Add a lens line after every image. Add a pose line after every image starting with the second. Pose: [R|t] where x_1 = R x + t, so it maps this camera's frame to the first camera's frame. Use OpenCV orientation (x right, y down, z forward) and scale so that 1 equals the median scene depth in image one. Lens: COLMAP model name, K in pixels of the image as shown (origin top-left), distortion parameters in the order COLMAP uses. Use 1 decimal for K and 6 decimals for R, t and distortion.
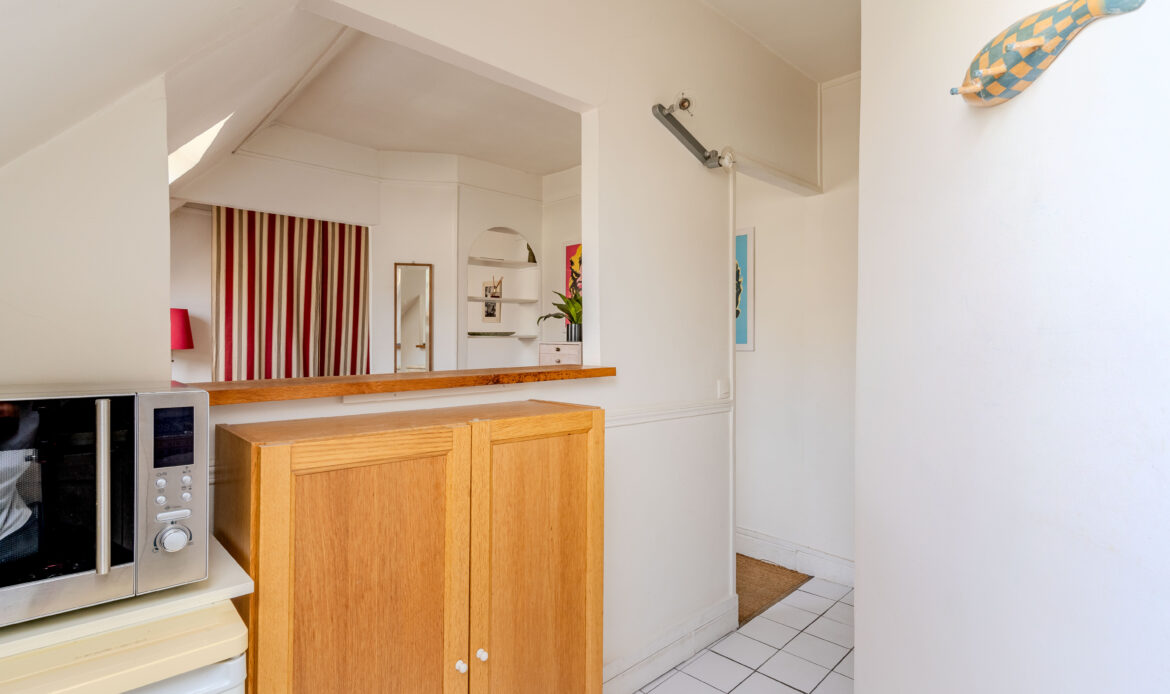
lens RADIAL K [[562.7, 0, 575.3], [0, 562.7, 349.0], [0, 0, 1]] dist [0.015693, -0.000070]
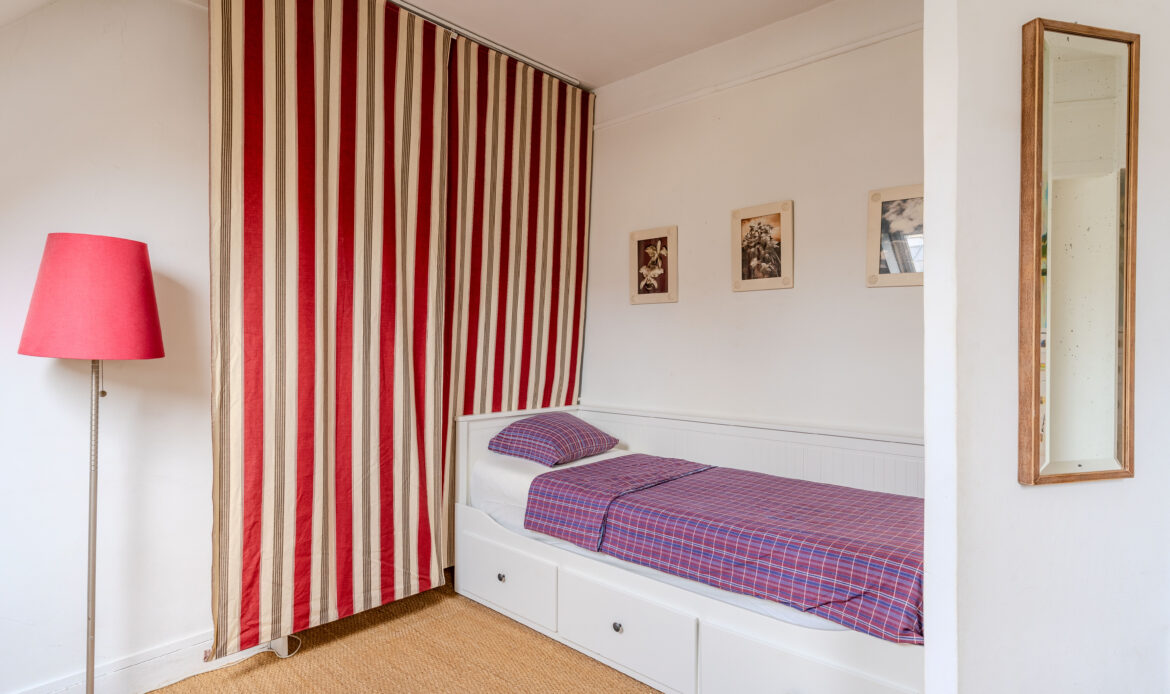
lens RADIAL K [[623.9, 0, 580.3], [0, 623.9, 347.3], [0, 0, 1]] dist [0.002301, 0.000651]
pose [[0.996715, -0.009585, 0.080422, -0.476856], [0.010143, 0.999927, -0.006526, -0.001652], [-0.080353, 0.007320, 0.996740, 0.630064]]
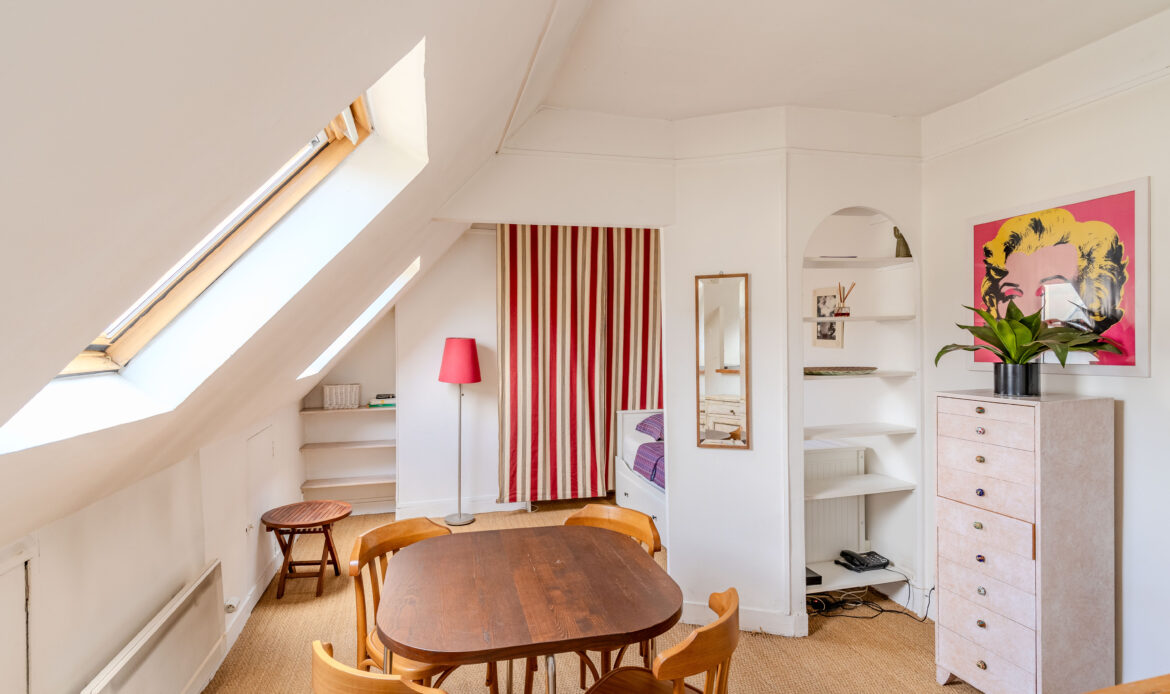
lens RADIAL K [[589.6, 0, 580.7], [0, 589.6, 347.2], [0, 0, 1]] dist [0.004816, 0.000107]
pose [[0.886226, -0.012563, -0.463083, -0.091955], [0.010960, 0.999921, -0.006153, -0.051979], [0.463123, 0.000377, 0.886294, 0.241254]]
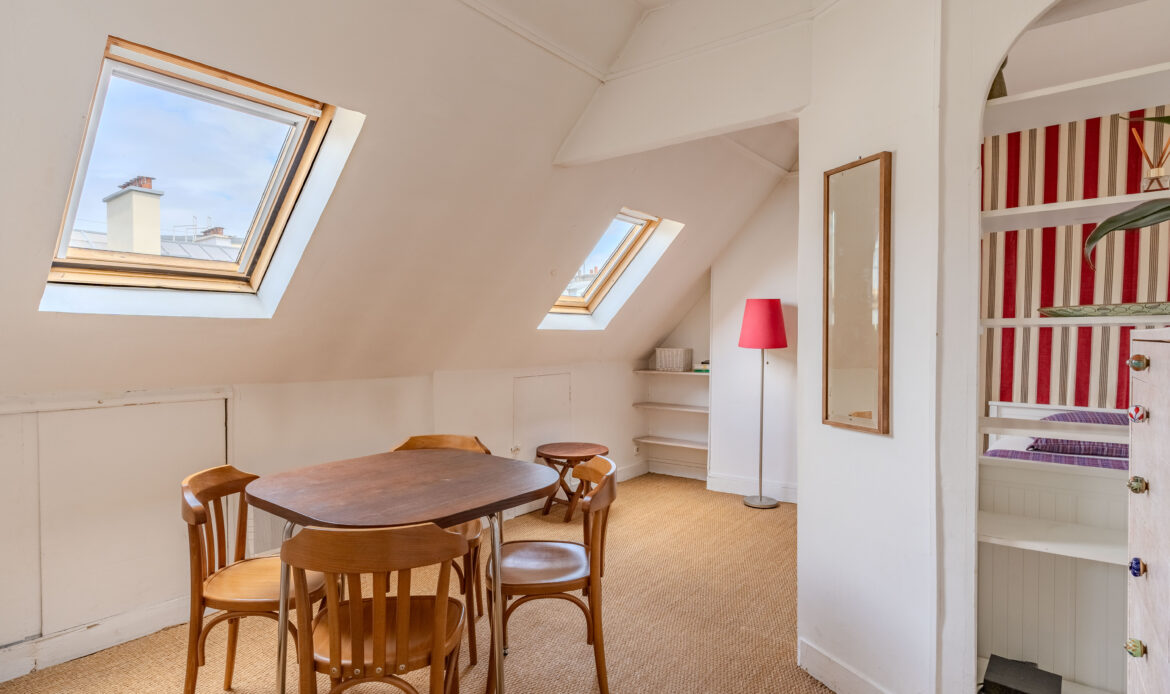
lens RADIAL K [[623.9, 0, 580.3], [0, 623.9, 347.3], [0, 0, 1]] dist [0.002301, 0.000651]
pose [[0.176787, 0.009251, -0.984206, 0.143655], [-0.016336, 0.999846, 0.006464, -0.003051], [0.984113, 0.014936, 0.176911, 0.605387]]
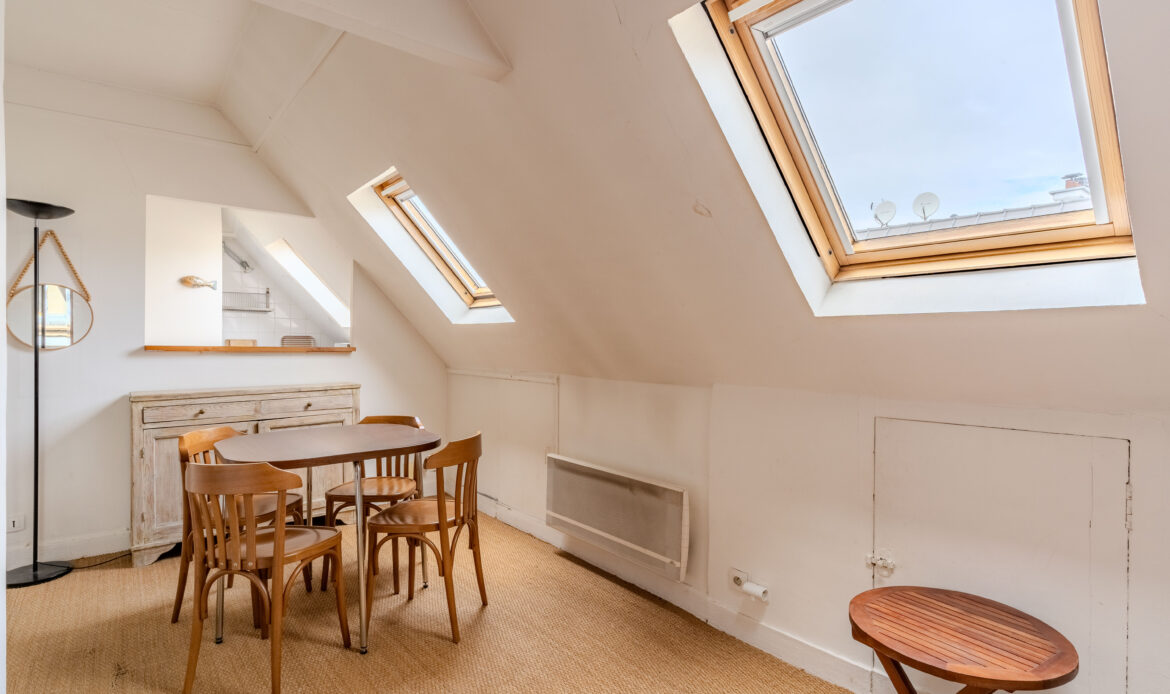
lens RADIAL K [[589.6, 0, 580.7], [0, 589.6, 347.2], [0, 0, 1]] dist [0.004816, 0.000107]
pose [[-0.997596, -0.011602, 0.068323, -0.578129], [-0.009791, 0.999593, 0.026779, -0.010933], [-0.068606, 0.026046, -0.997304, 1.104543]]
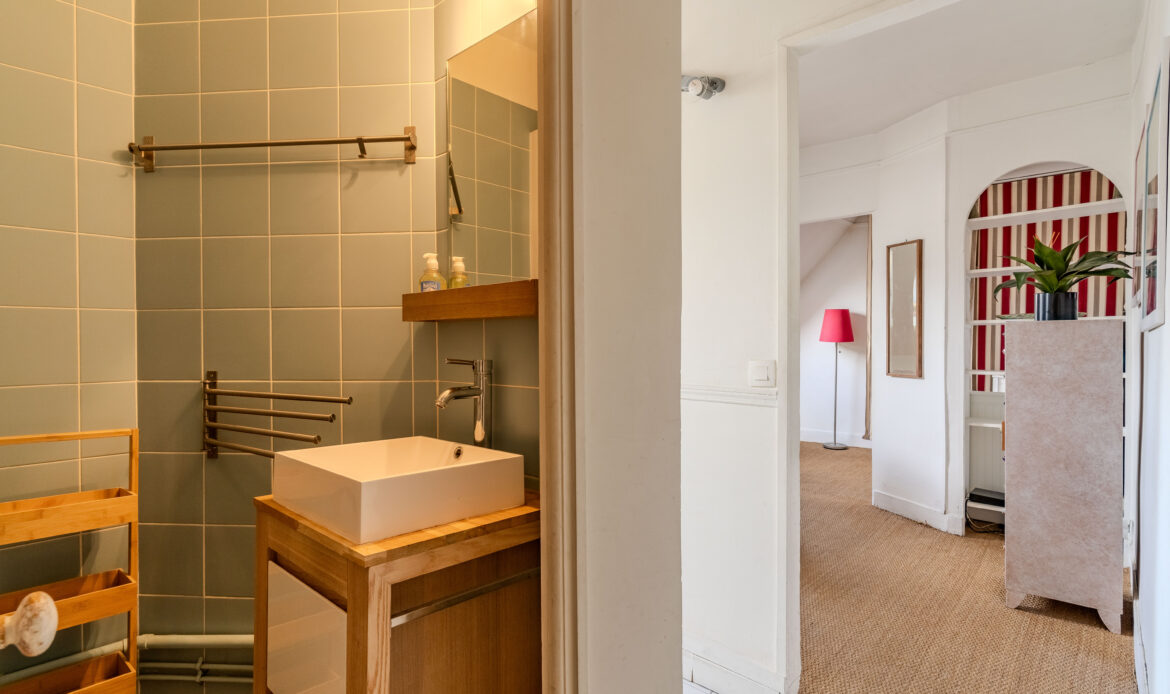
lens RADIAL K [[568.2, 0, 580.5], [0, 568.2, 346.7], [0, 0, 1]] dist [-0.000854, -0.000312]
pose [[0.083533, 0.001571, -0.996504, 0.495283], [-0.015775, 0.999876, 0.000254, 0.019021], [0.996380, 0.015699, 0.083548, 0.359262]]
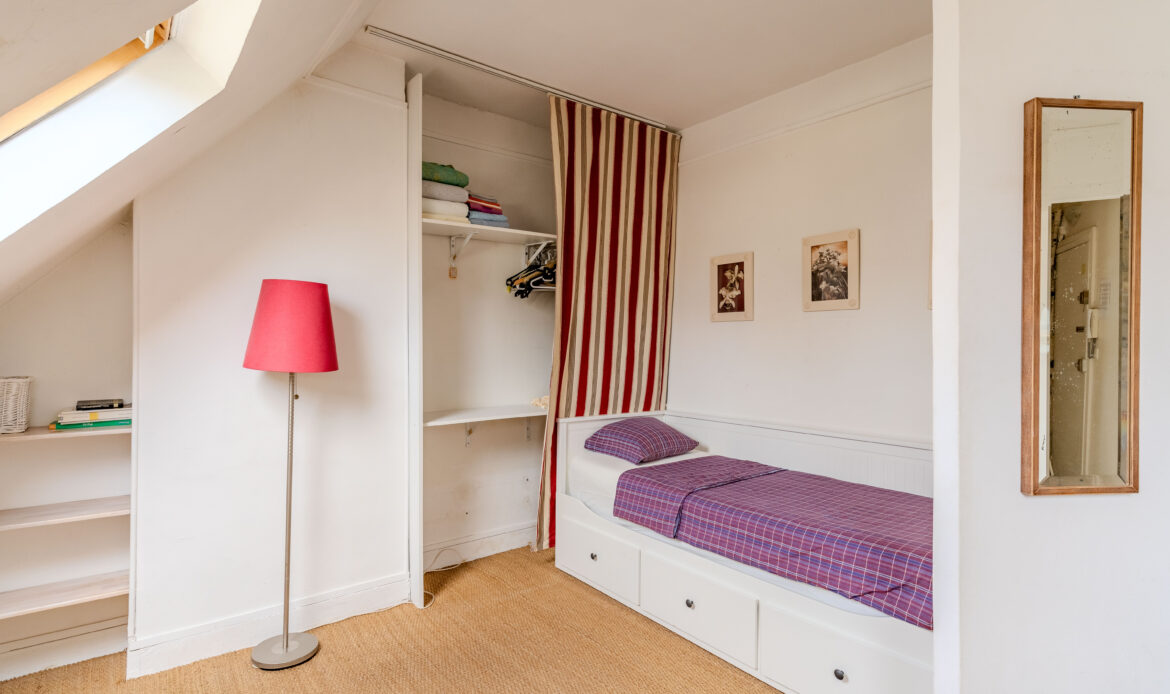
lens RADIAL K [[589.6, 0, 580.7], [0, 589.6, 347.2], [0, 0, 1]] dist [0.004816, 0.000107]
pose [[0.996246, -0.004772, -0.086435, -0.463021], [0.003627, 0.999904, -0.013406, -0.012743], [0.086491, 0.013042, 0.996167, 0.569884]]
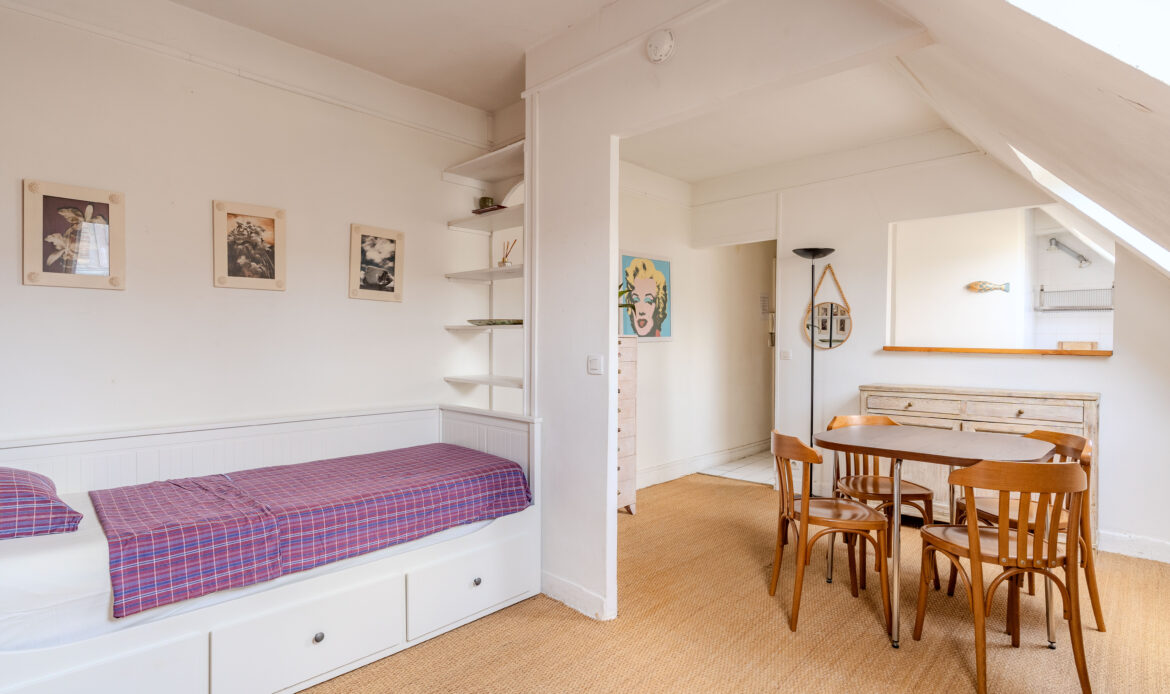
lens RADIAL K [[572.7, 0, 580.0], [0, 572.7, 348.5], [0, 0, 1]] dist [-0.001162, 0.000013]
pose [[-0.055439, -0.020092, 0.998260, -0.829523], [0.012432, 0.999706, 0.020811, -0.008760], [-0.998385, 0.013564, -0.055172, 0.926984]]
